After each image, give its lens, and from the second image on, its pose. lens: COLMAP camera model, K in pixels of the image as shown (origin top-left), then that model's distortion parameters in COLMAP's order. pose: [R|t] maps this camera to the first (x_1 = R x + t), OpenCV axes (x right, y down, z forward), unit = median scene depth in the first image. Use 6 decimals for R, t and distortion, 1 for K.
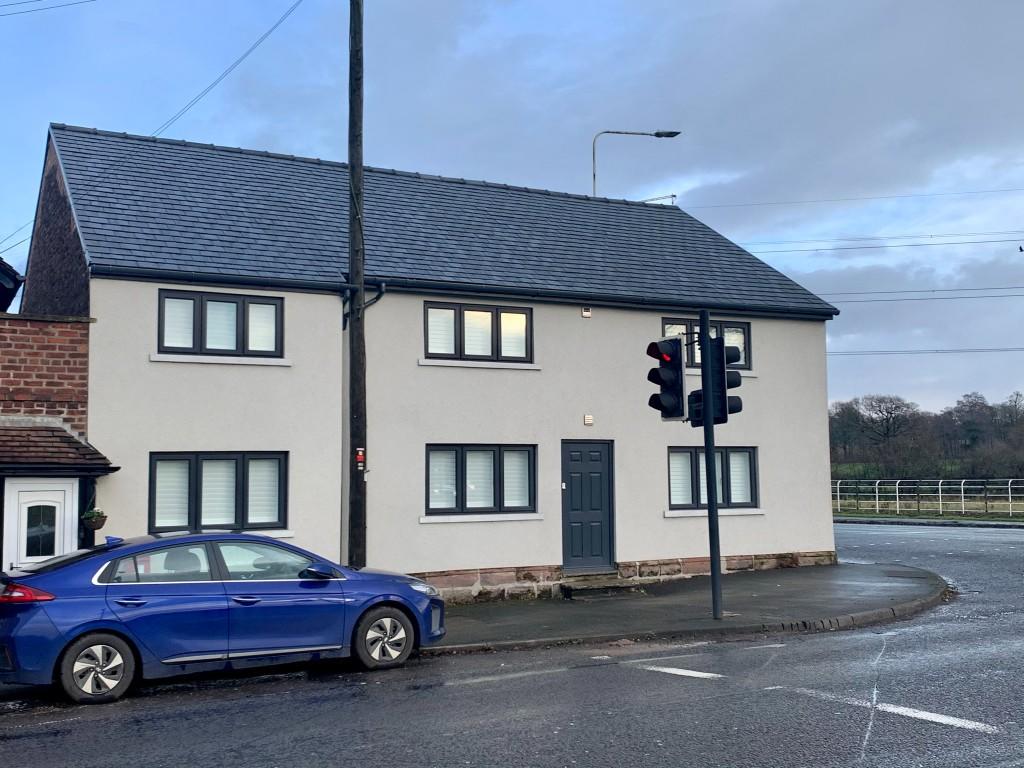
lens RADIAL K [[1138.8, 0, 542.8], [0, 1138.8, 381.0], [0, 0, 1]] dist [0.217848, -0.685560]
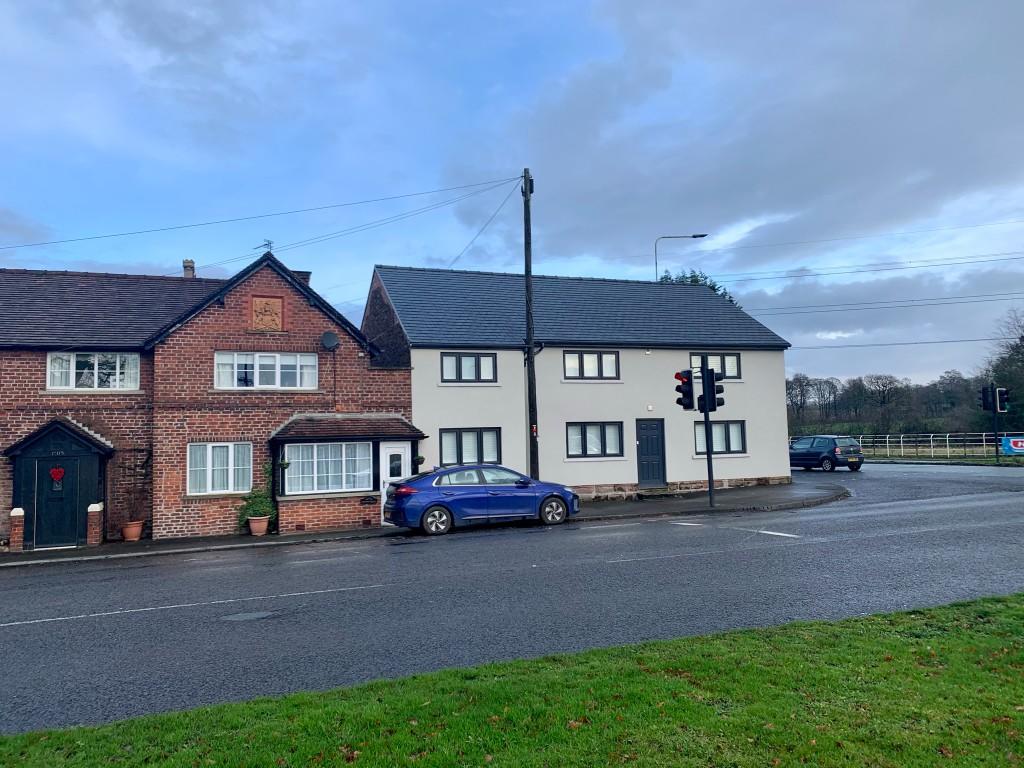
lens RADIAL K [[764.2, 0, 506.9], [0, 764.2, 387.6], [0, 0, 1]] dist [0.074450, -0.001881]
pose [[0.985928, -0.023667, -0.165486, 0.019039], [0.027108, 0.999460, 0.018566, -0.034879], [0.164957, -0.022791, 0.986037, -0.347494]]
